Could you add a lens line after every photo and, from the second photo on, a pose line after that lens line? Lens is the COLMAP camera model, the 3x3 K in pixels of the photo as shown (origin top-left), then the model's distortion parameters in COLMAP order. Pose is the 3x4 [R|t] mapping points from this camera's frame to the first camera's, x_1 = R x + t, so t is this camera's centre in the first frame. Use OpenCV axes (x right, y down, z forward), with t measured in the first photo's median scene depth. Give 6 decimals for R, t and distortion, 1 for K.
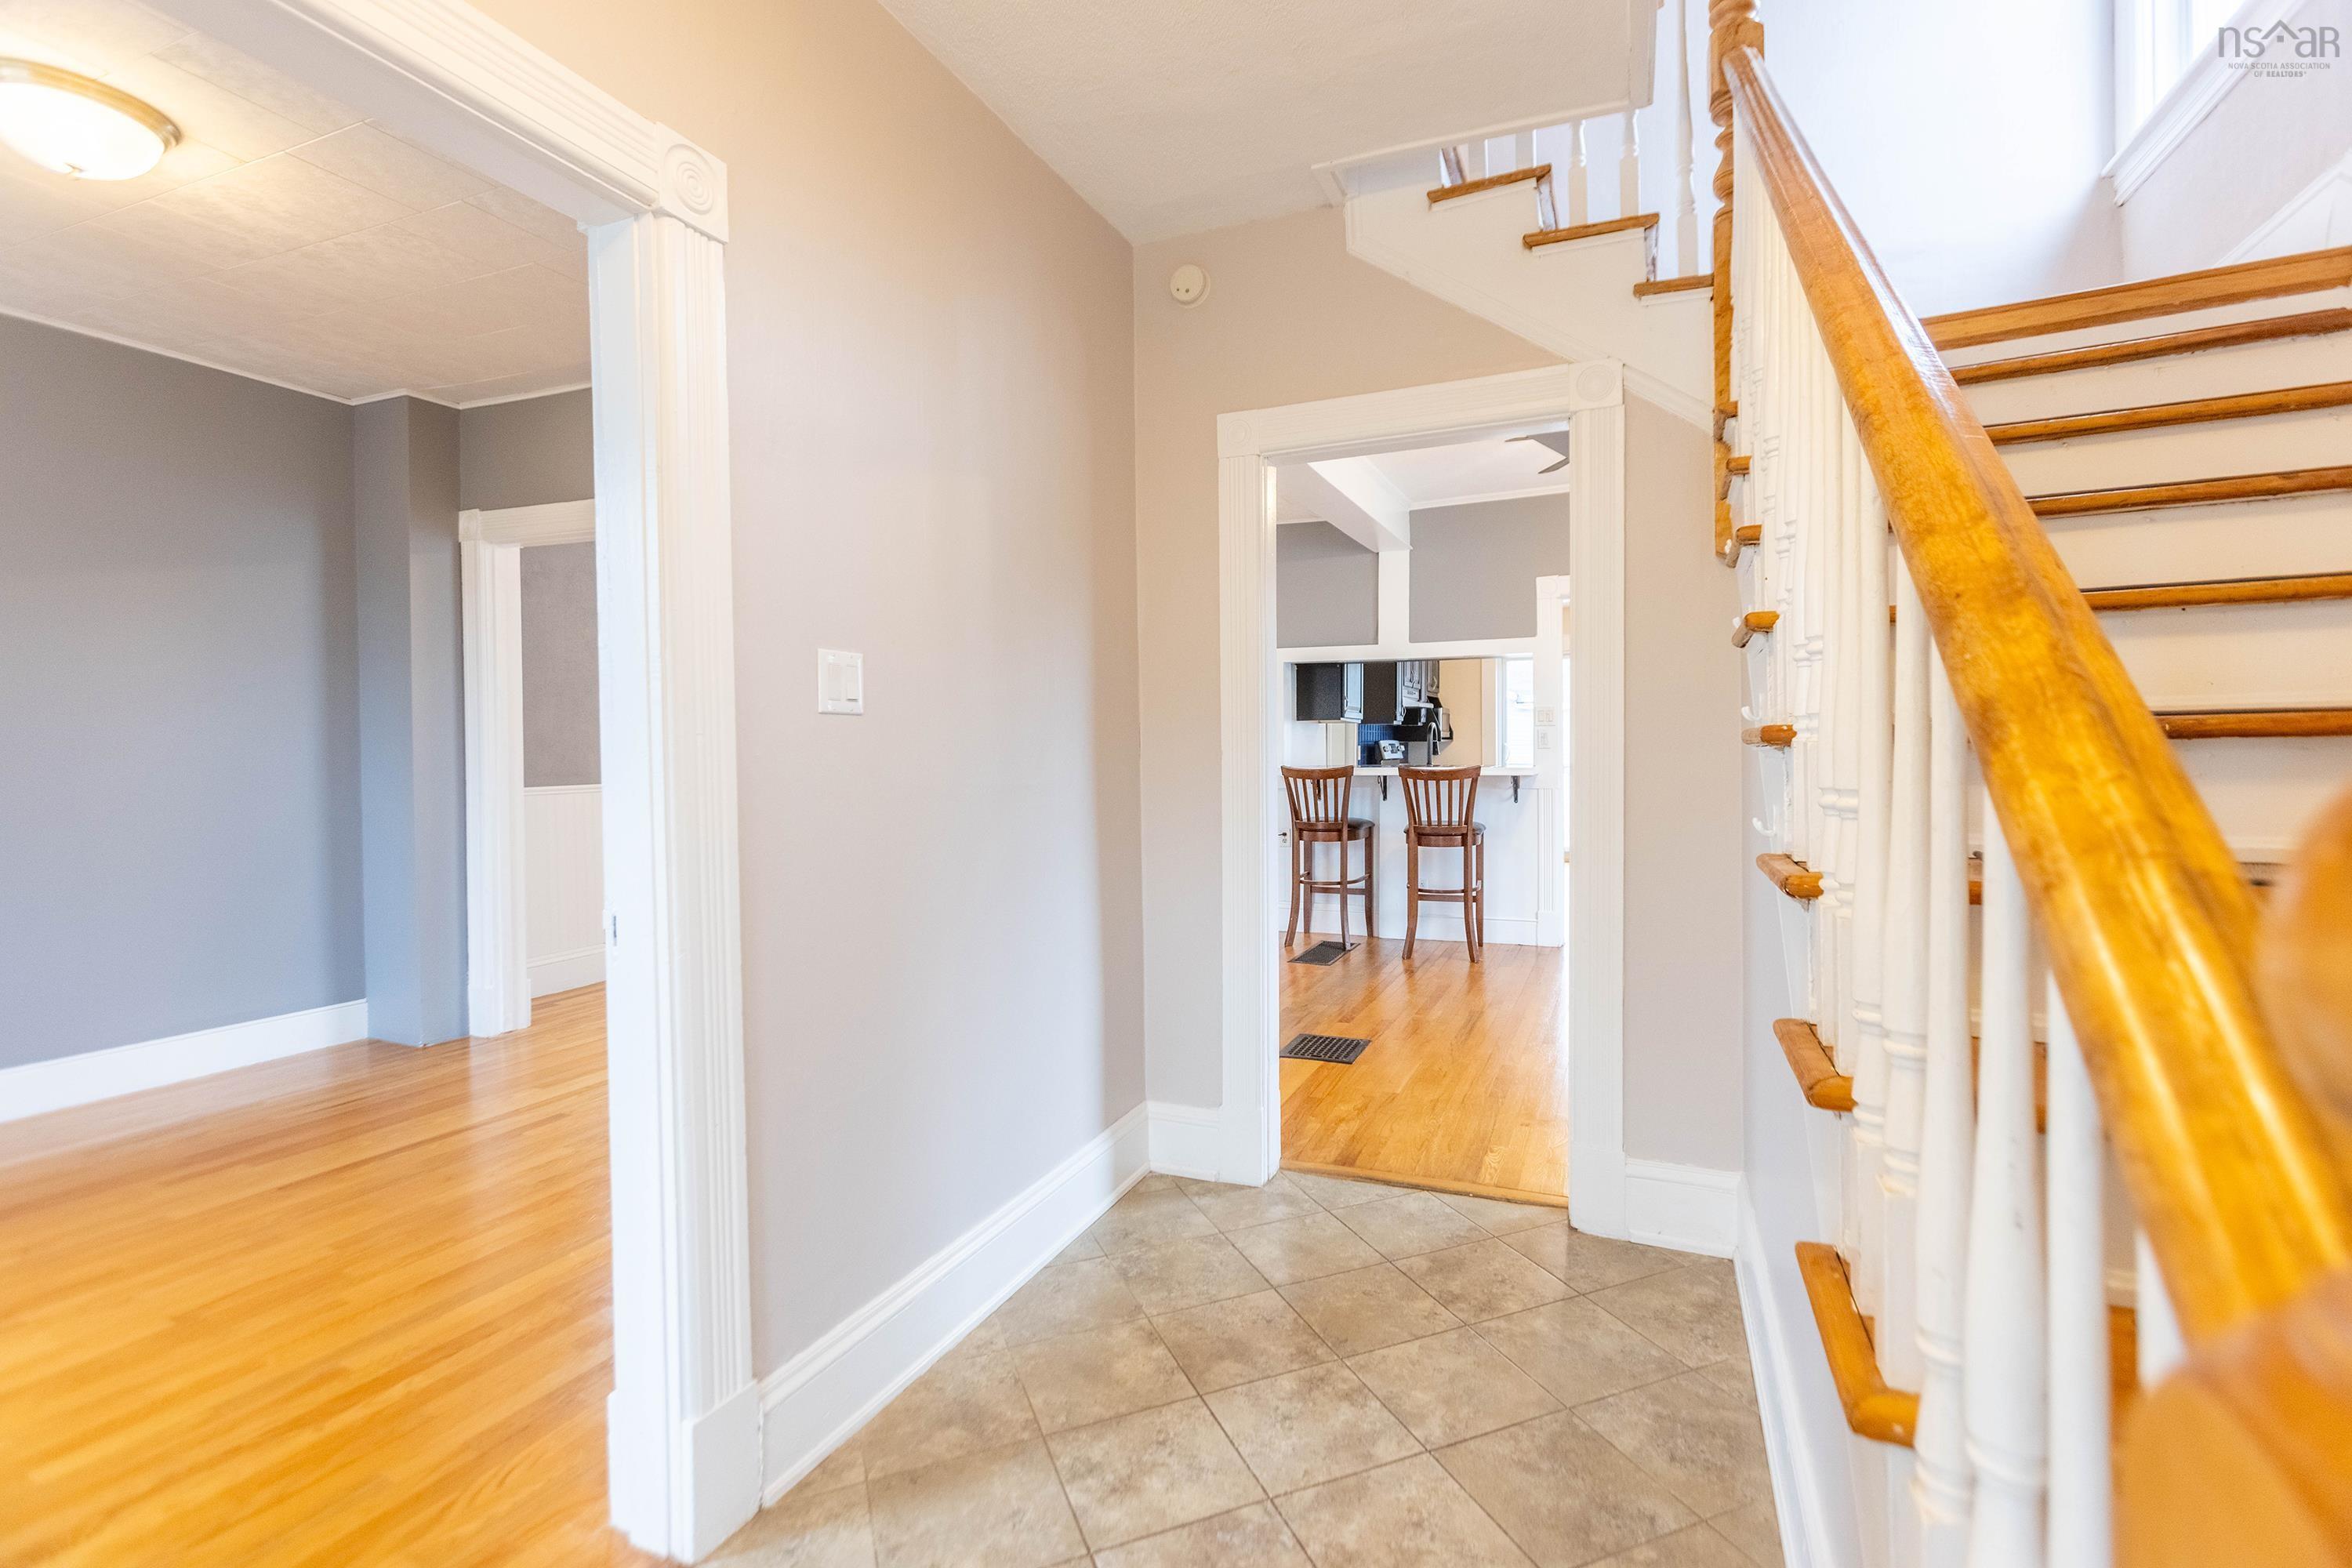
lens RADIAL K [[1047.0, 0, 1188.9], [0, 1047.0, 769.3], [0, 0, 1]] dist [-0.020980, 0.020858]
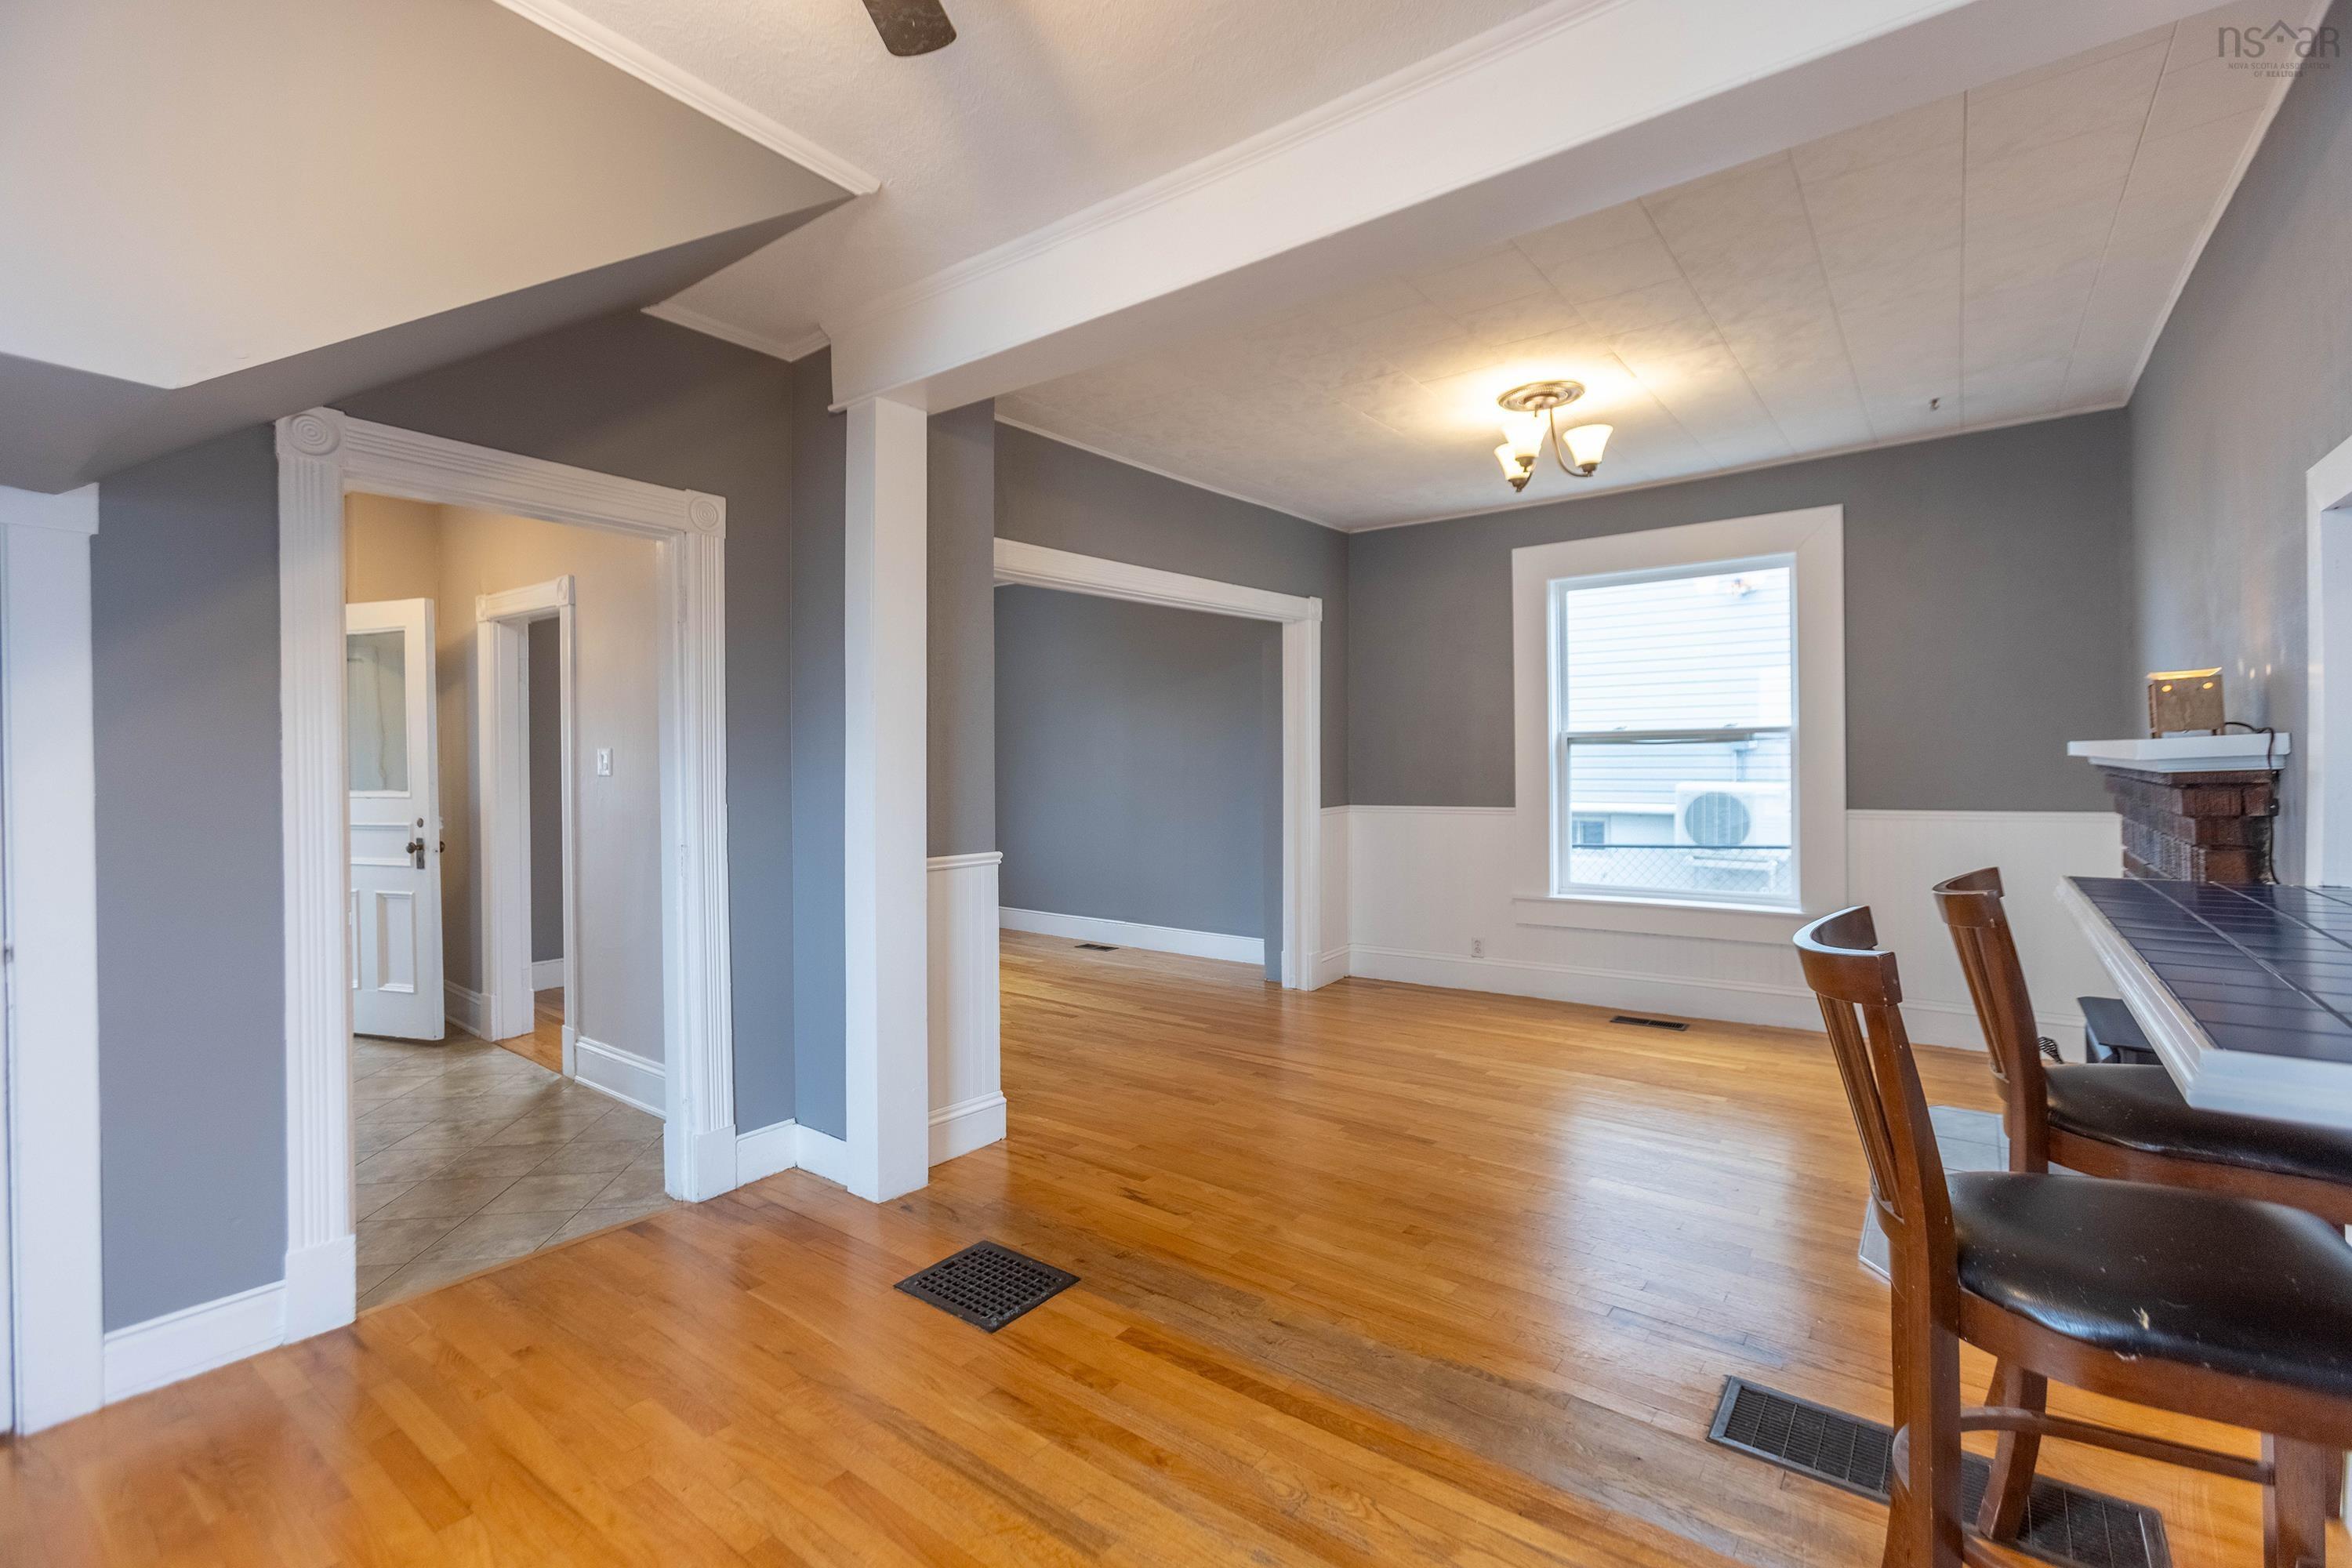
lens RADIAL K [[1018.0, 0, 1194.2], [0, 1018.0, 775.2], [0, 0, 1]] dist [-0.013301, 0.000224]
pose [[-0.234769, 0.014562, -0.971942, 0.457641], [-0.009727, 0.999803, 0.017329, -0.031456], [0.972003, 0.013522, -0.234581, 0.842251]]
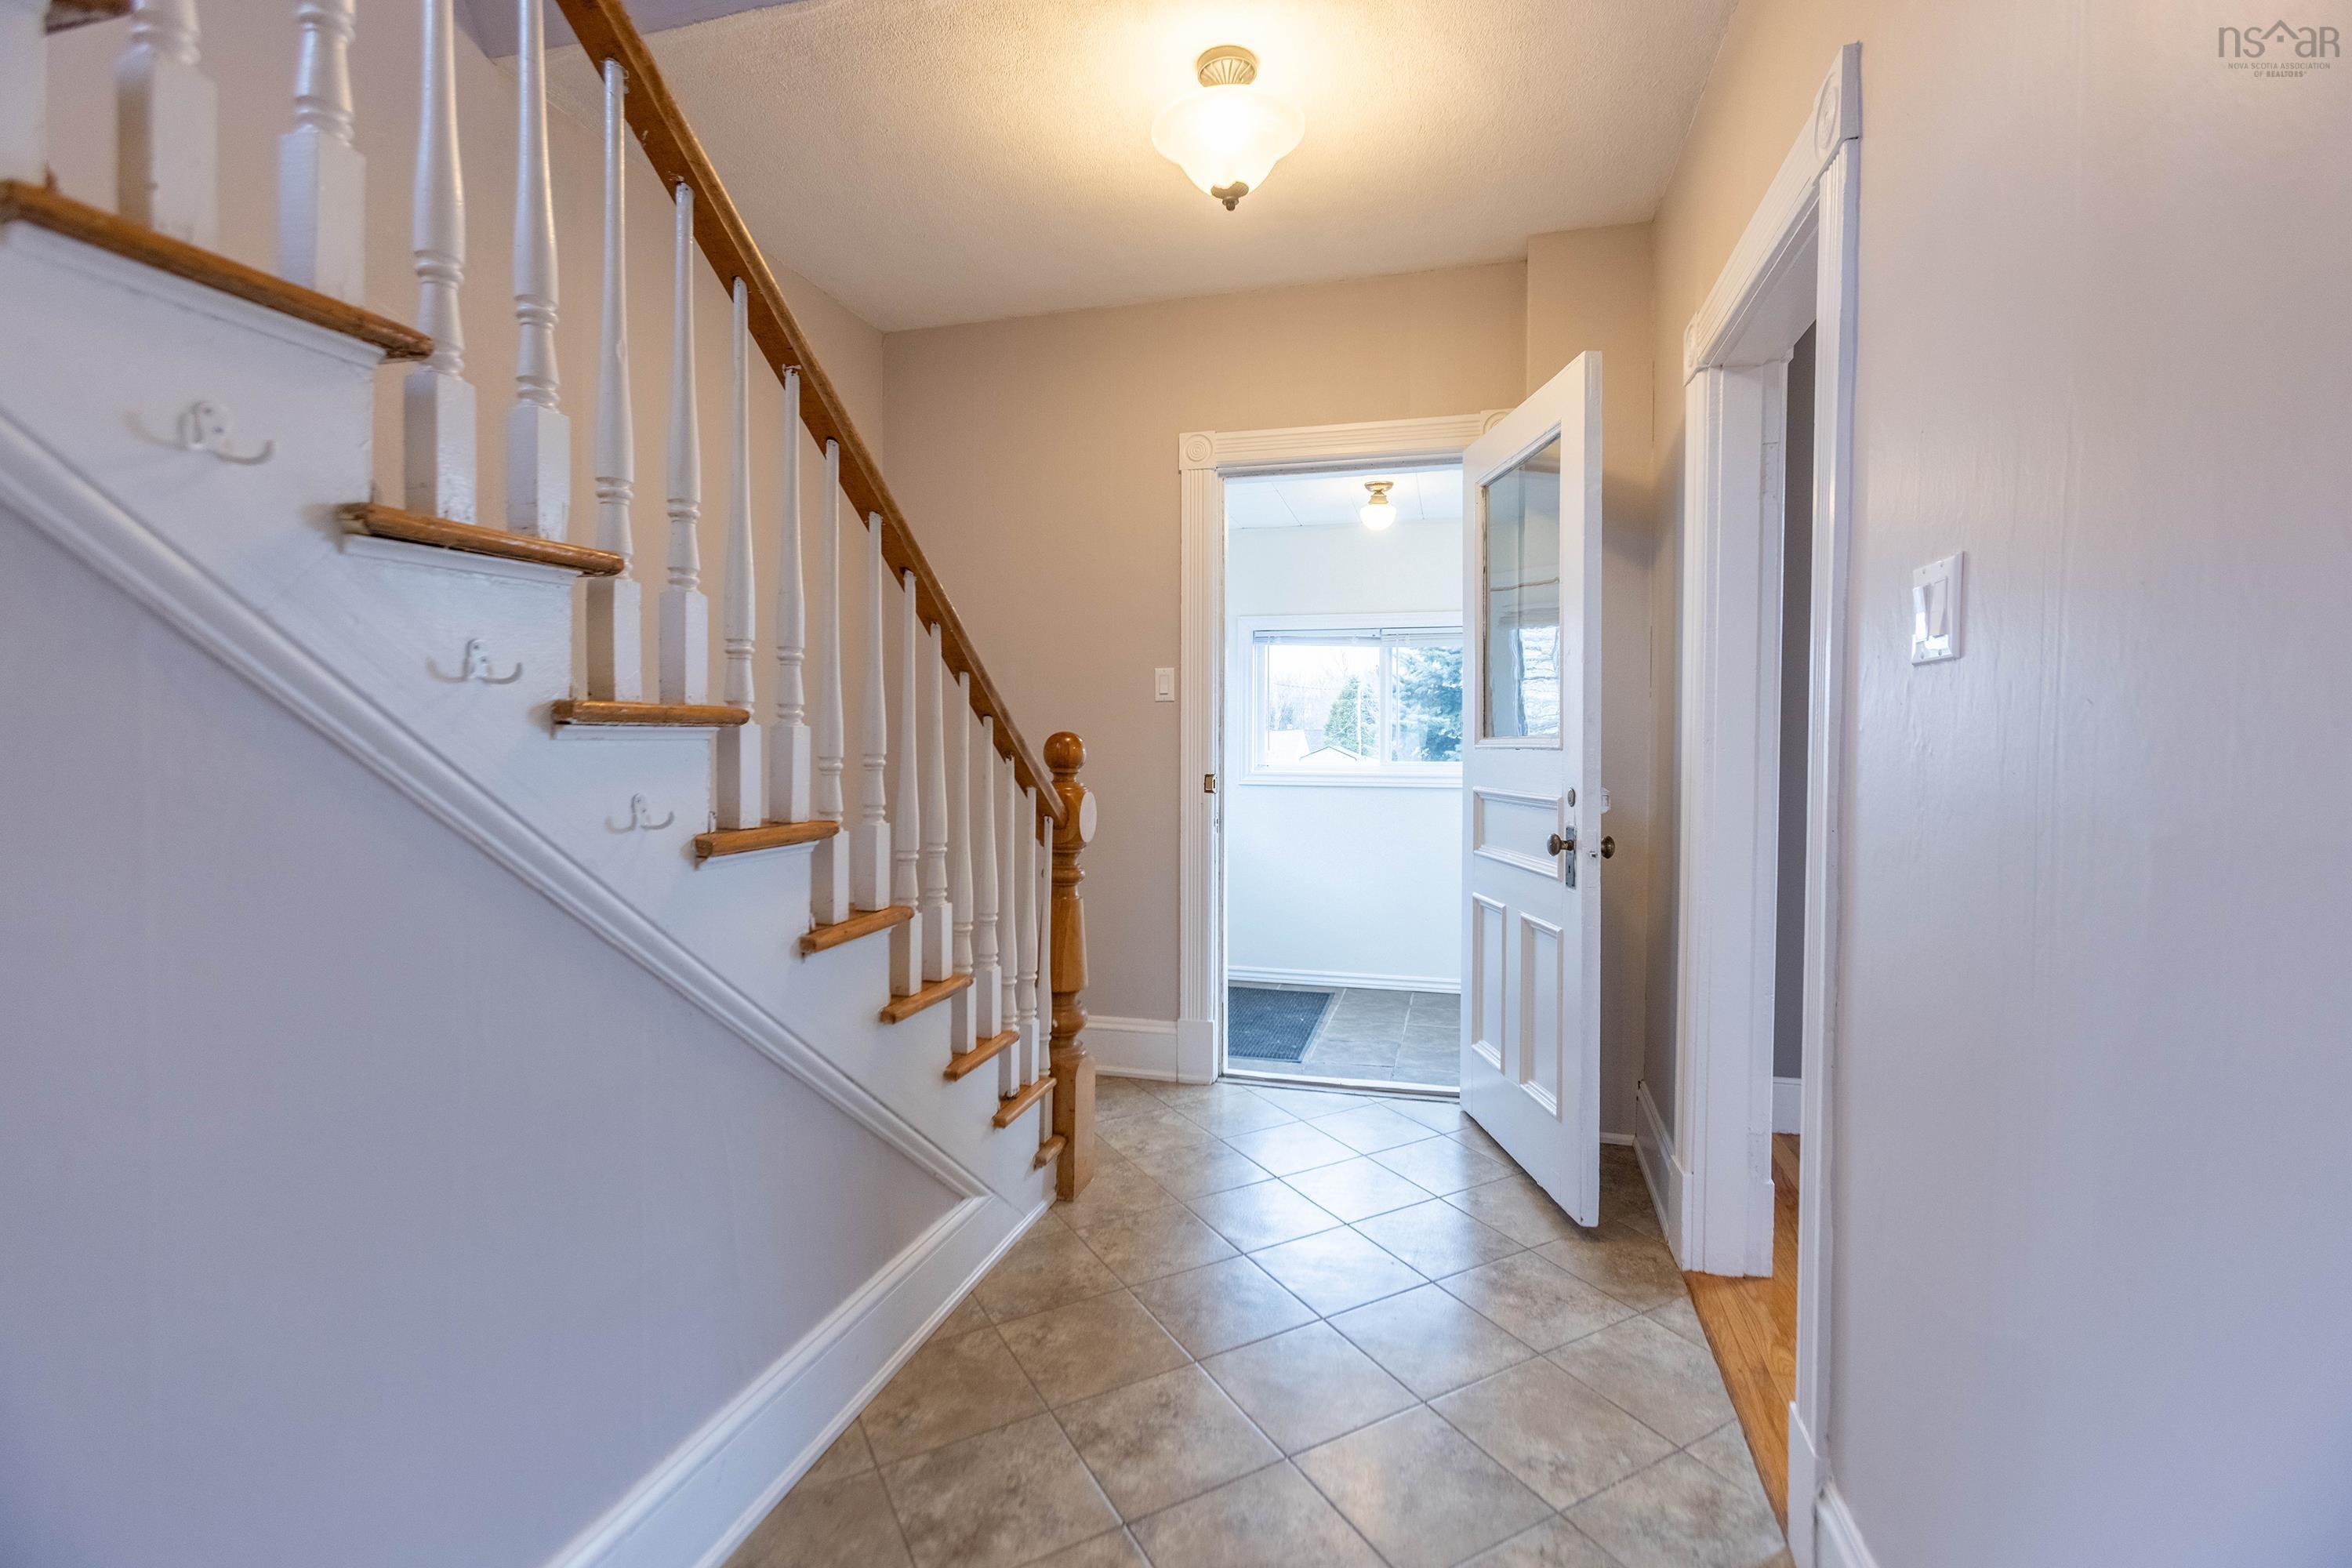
lens RADIAL K [[1047.0, 0, 1188.9], [0, 1047.0, 769.3], [0, 0, 1]] dist [-0.020980, 0.020858]
pose [[-0.989196, 0.004574, -0.146528, 0.058104], [-0.002364, 0.998885, 0.047140, -0.006291], [0.146580, 0.046977, -0.988083, 0.472534]]
